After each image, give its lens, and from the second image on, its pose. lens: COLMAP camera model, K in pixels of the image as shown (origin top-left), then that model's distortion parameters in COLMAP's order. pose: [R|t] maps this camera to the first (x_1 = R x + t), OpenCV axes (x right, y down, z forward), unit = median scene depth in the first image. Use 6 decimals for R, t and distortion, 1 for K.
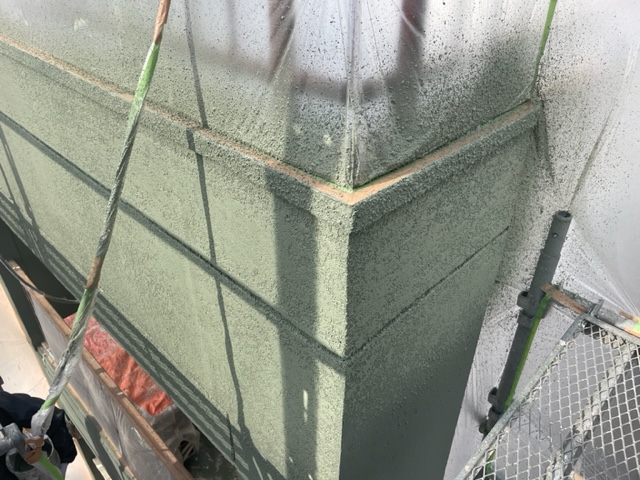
lens RADIAL K [[481.7, 0, 319.5], [0, 481.7, 239.6], [0, 0, 1]] dist [0.091353, -0.117416]
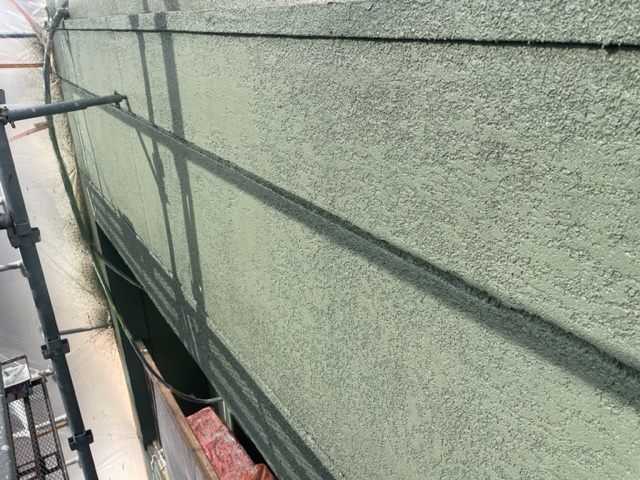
lens RADIAL K [[481.7, 0, 321.2], [0, 481.7, 240.0], [0, 0, 1]] dist [0.091353, -0.117416]
pose [[0.980674, 0.058583, -0.186672, -0.259673], [-0.090684, 0.981544, -0.168368, -0.025832], [0.173363, 0.182042, 0.967887, 0.302212]]
